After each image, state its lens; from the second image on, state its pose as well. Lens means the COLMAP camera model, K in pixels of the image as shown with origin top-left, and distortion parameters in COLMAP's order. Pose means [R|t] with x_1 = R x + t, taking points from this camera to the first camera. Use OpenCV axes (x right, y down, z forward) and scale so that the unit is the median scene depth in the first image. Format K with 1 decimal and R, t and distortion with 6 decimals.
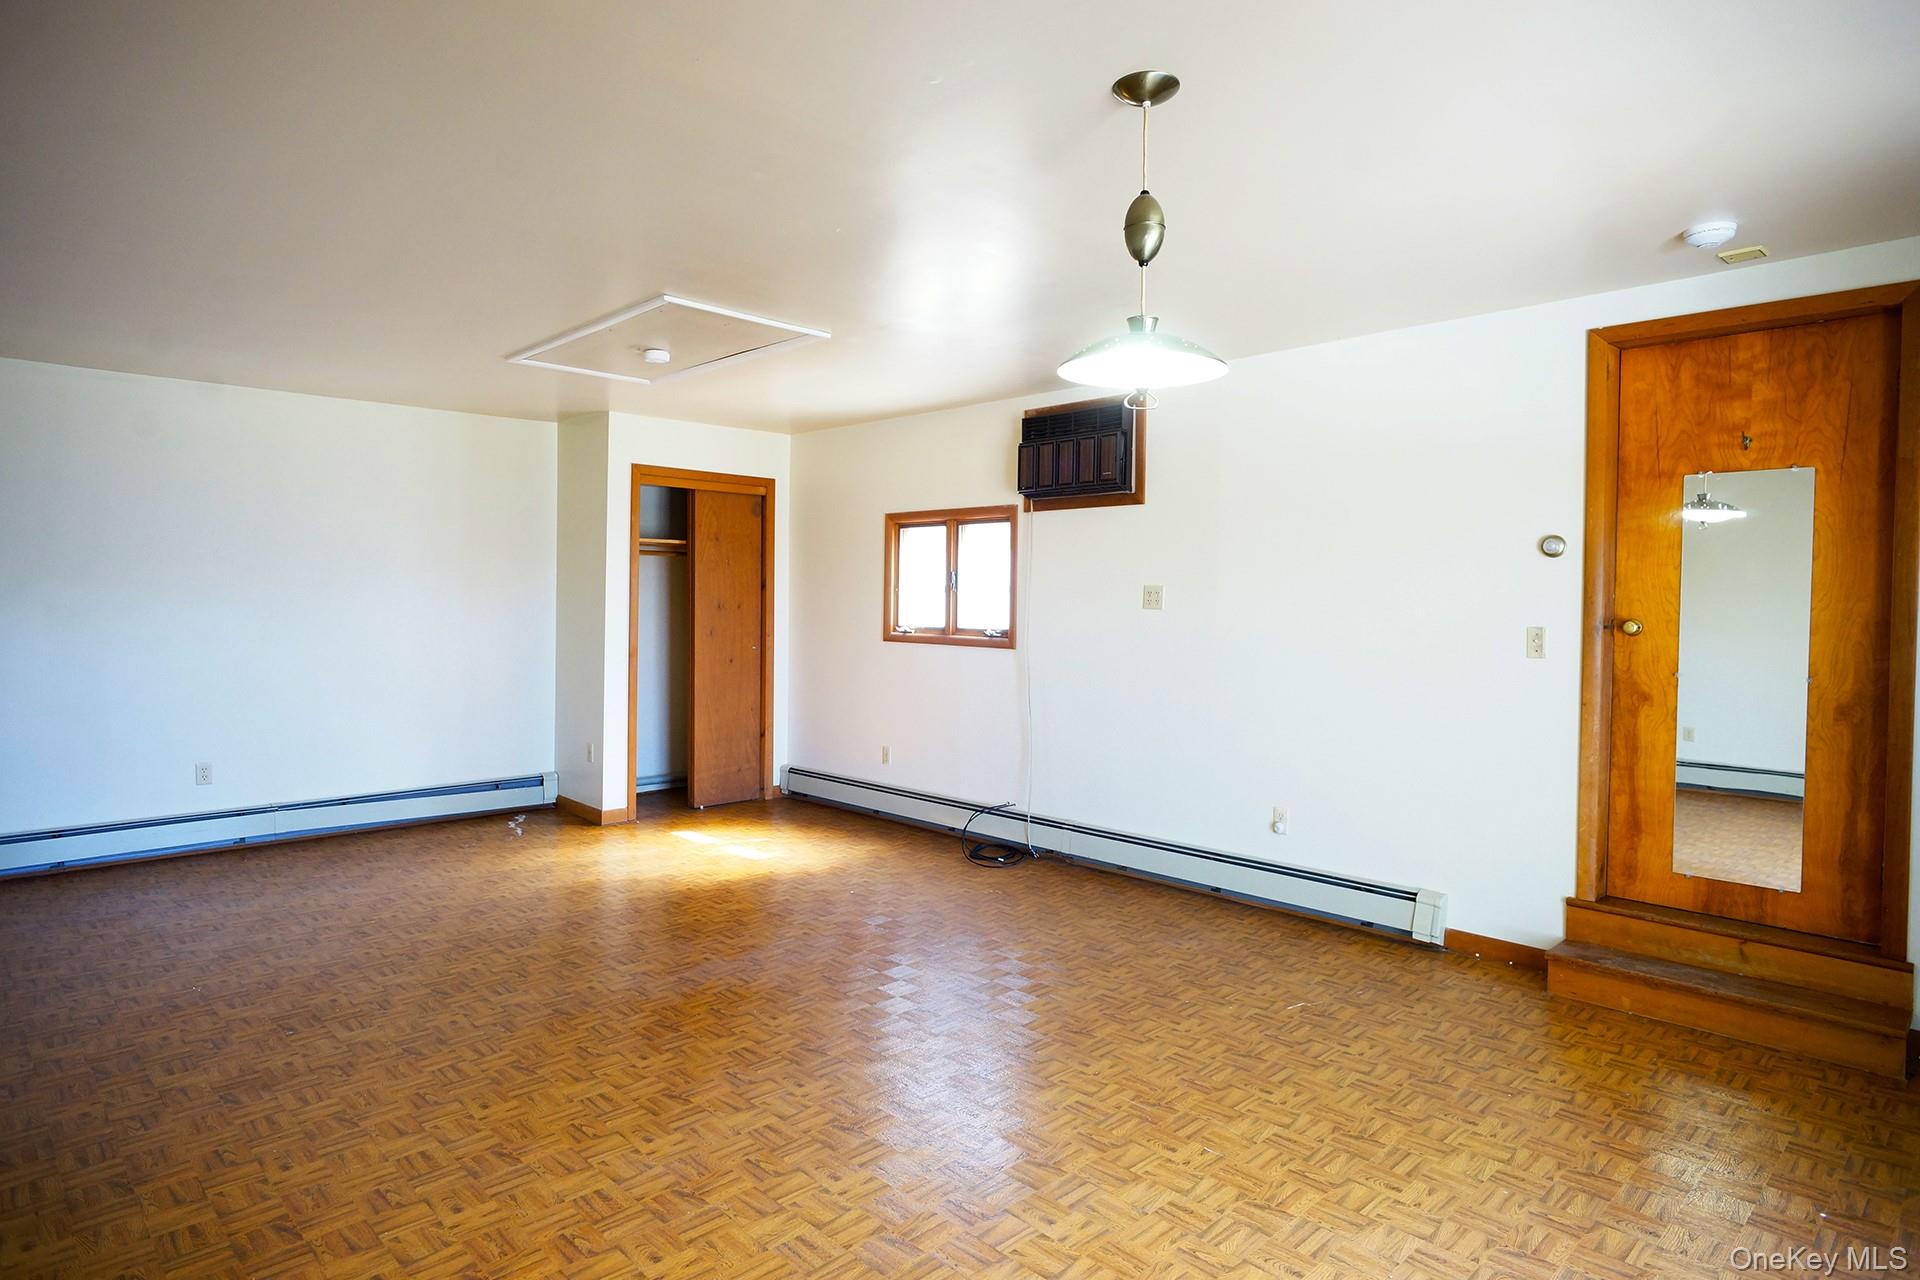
lens RADIAL K [[1083.9, 0, 964.4], [0, 1083.9, 646.2], [0, 0, 1]] dist [-0.012155, -0.000503]
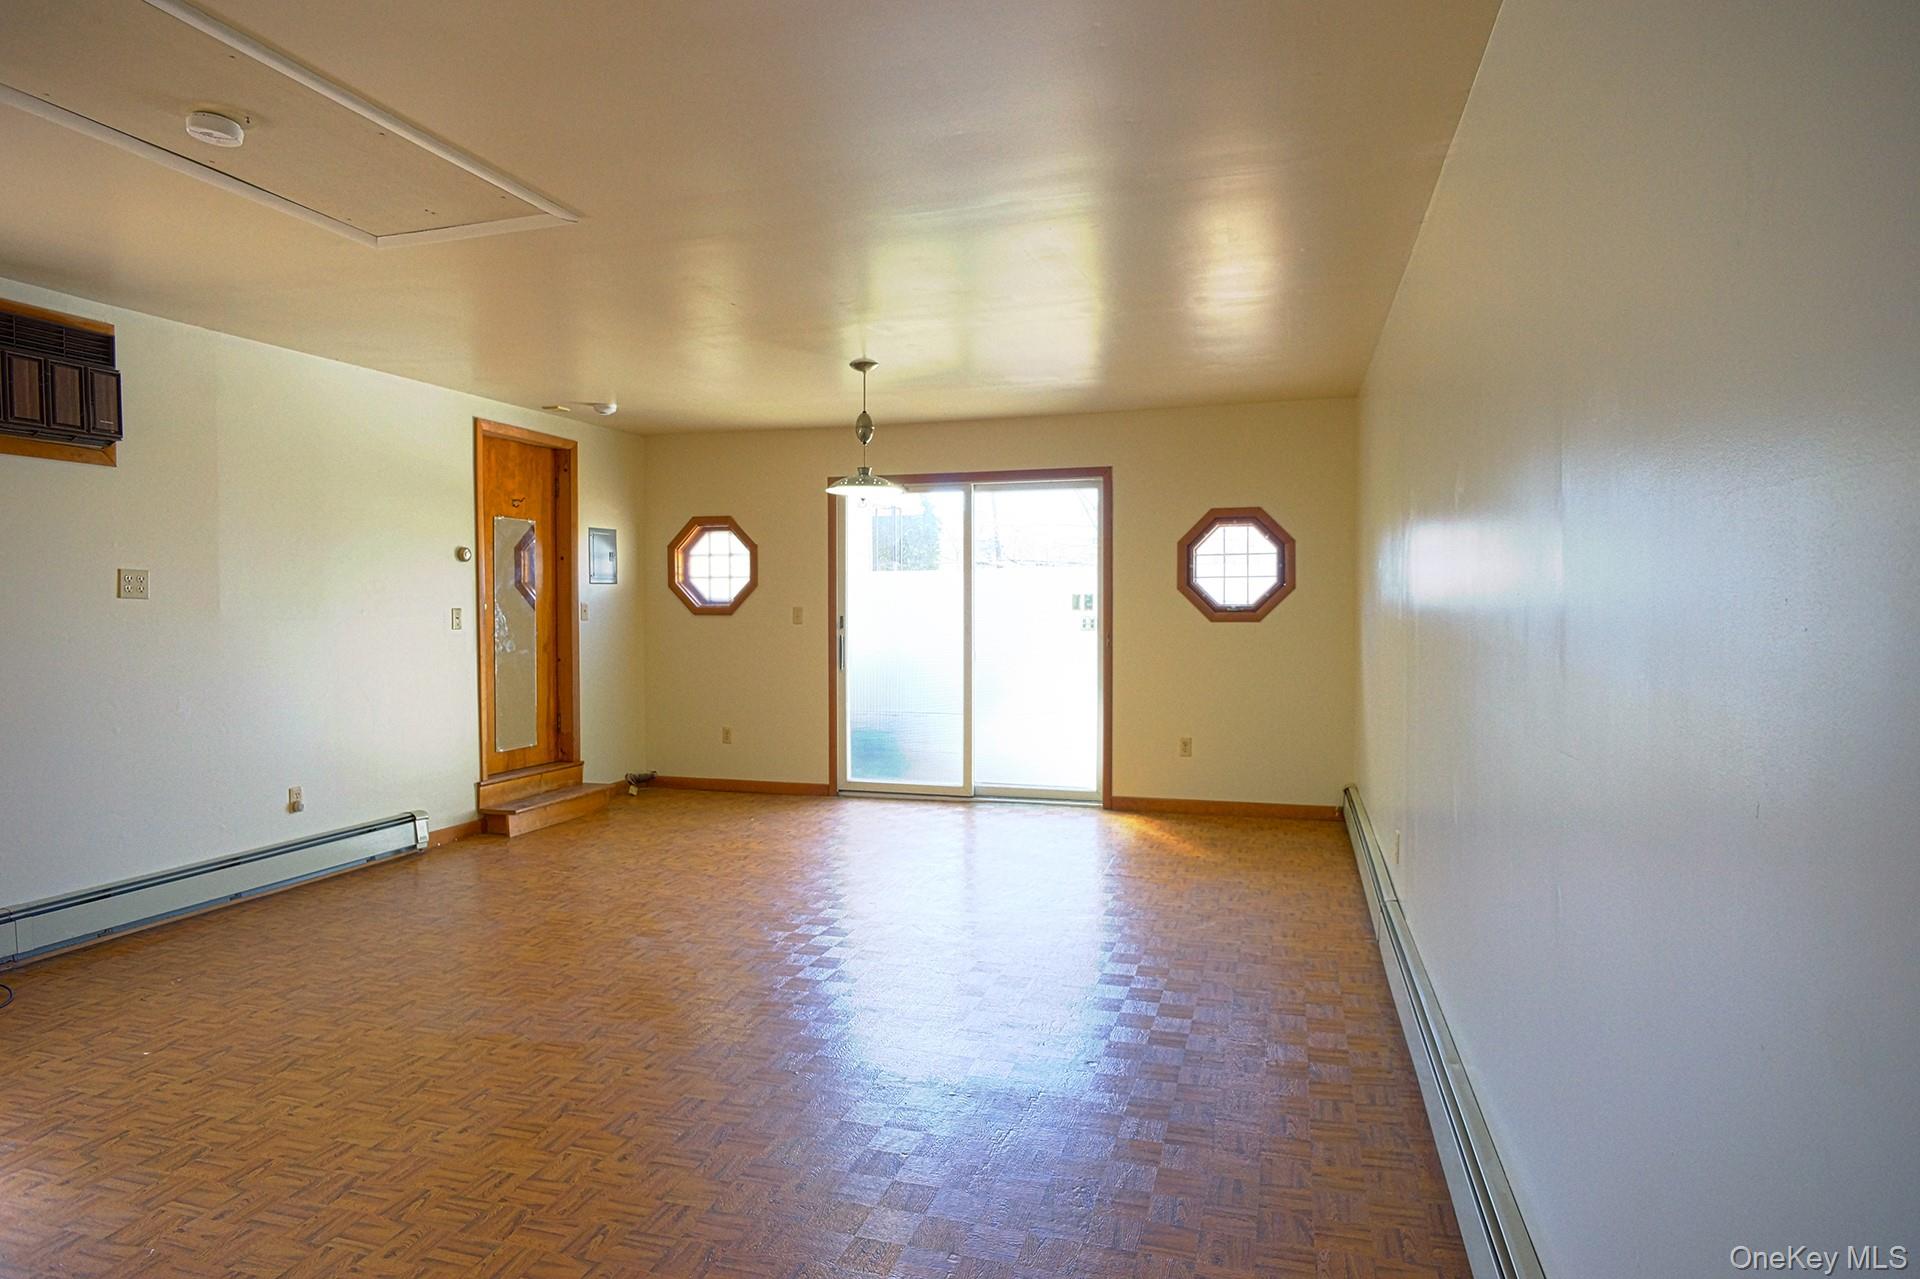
lens RADIAL K [[1083.9, 0, 962.2], [0, 1083.9, 629.0], [0, 0, 1]] dist [-0.012155, -0.000503]
pose [[-0.490920, -0.030022, 0.870687, -1.104365], [0.031295, 0.998153, 0.052061, -0.044112], [-0.870642, 0.052806, -0.489074, 1.122533]]
